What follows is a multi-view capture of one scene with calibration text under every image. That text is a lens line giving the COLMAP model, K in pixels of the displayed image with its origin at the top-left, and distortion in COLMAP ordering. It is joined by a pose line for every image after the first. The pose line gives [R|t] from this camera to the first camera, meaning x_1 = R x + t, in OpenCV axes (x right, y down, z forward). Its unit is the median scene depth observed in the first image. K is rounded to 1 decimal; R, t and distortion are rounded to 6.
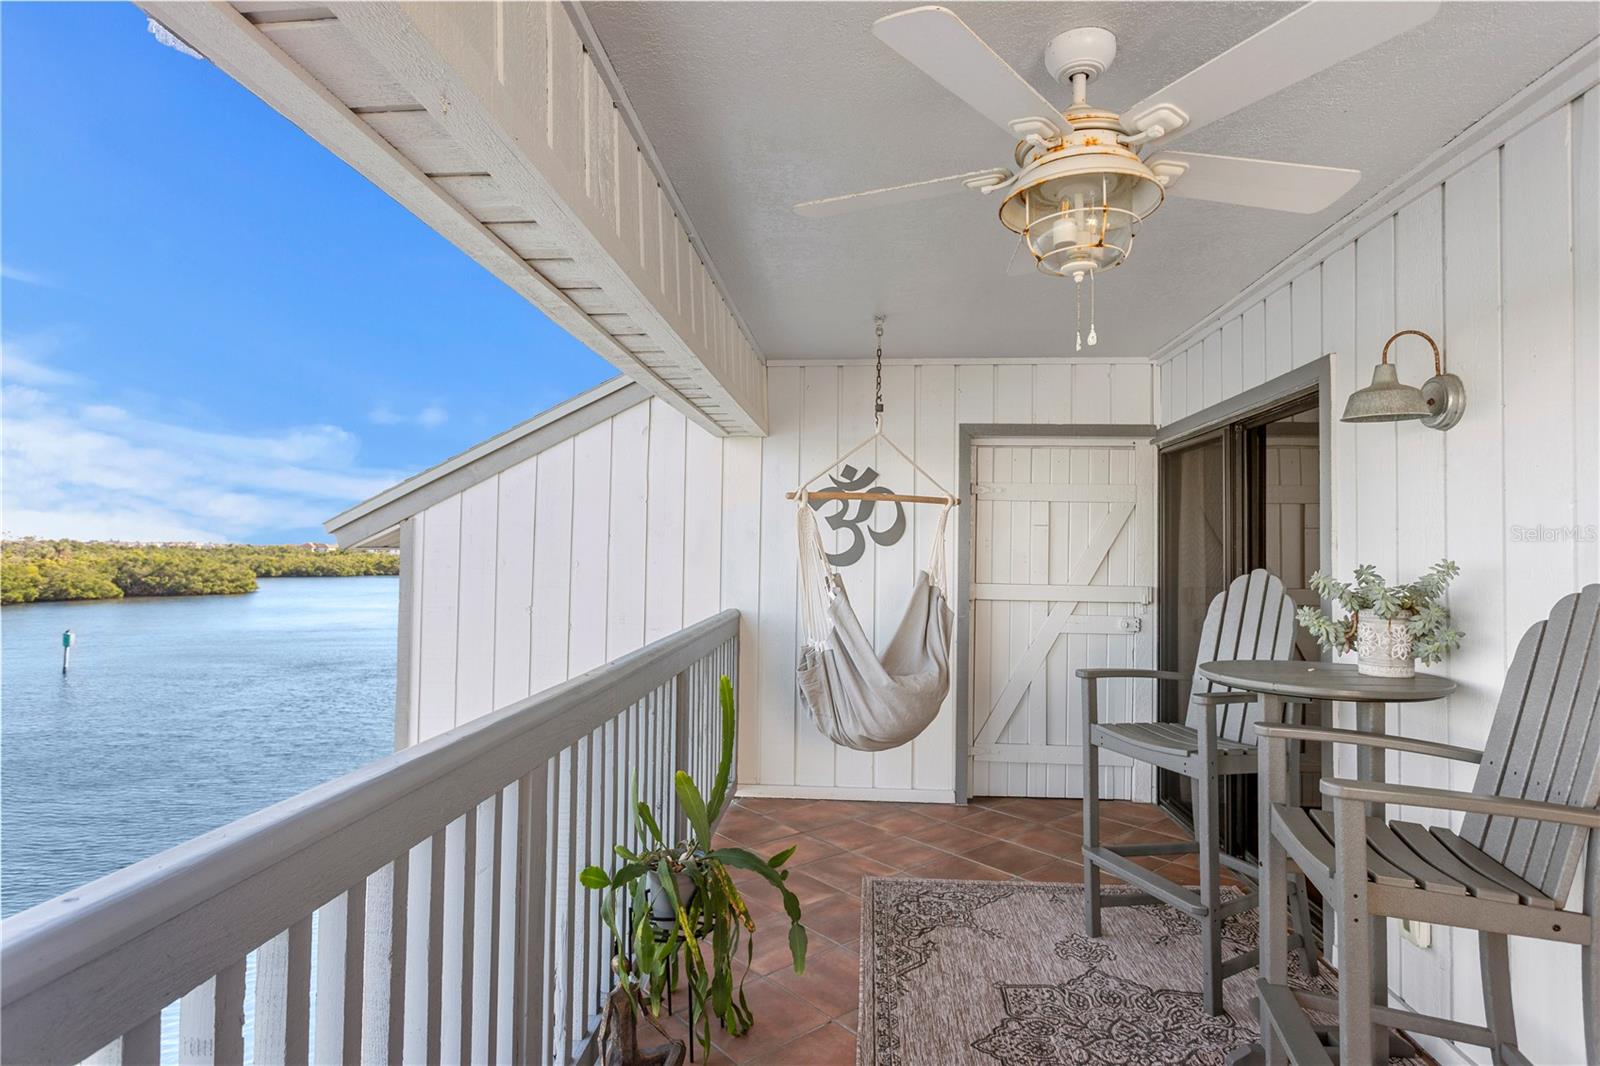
lens RADIAL K [[861.1, 0, 803.3], [0, 861.1, 527.5], [0, 0, 1]] dist [-0.000791, 0.000518]
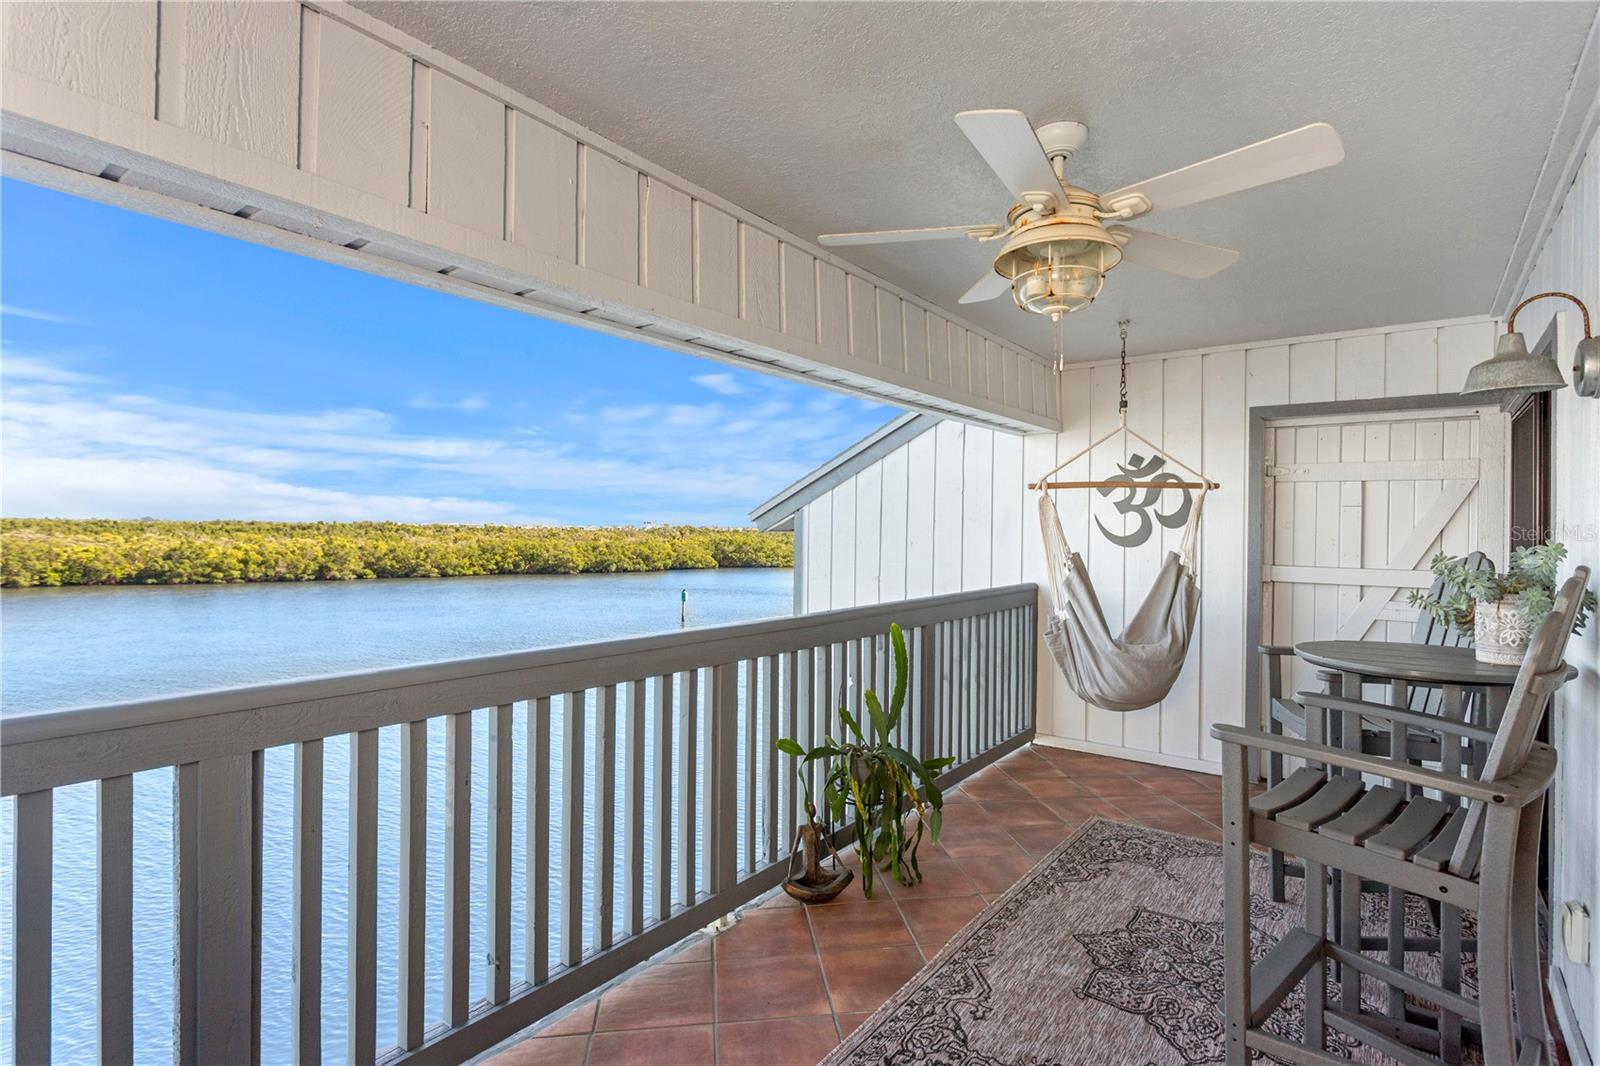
lens RADIAL K [[806.6, 0, 807.0], [0, 806.6, 527.8], [0, 0, 1]] dist [0.001258, 0.001713]
pose [[0.843006, -0.003822, -0.537890, 0.277522], [0.014297, 0.999781, 0.015302, -0.001091], [0.537714, -0.020590, 0.842876, -0.089986]]
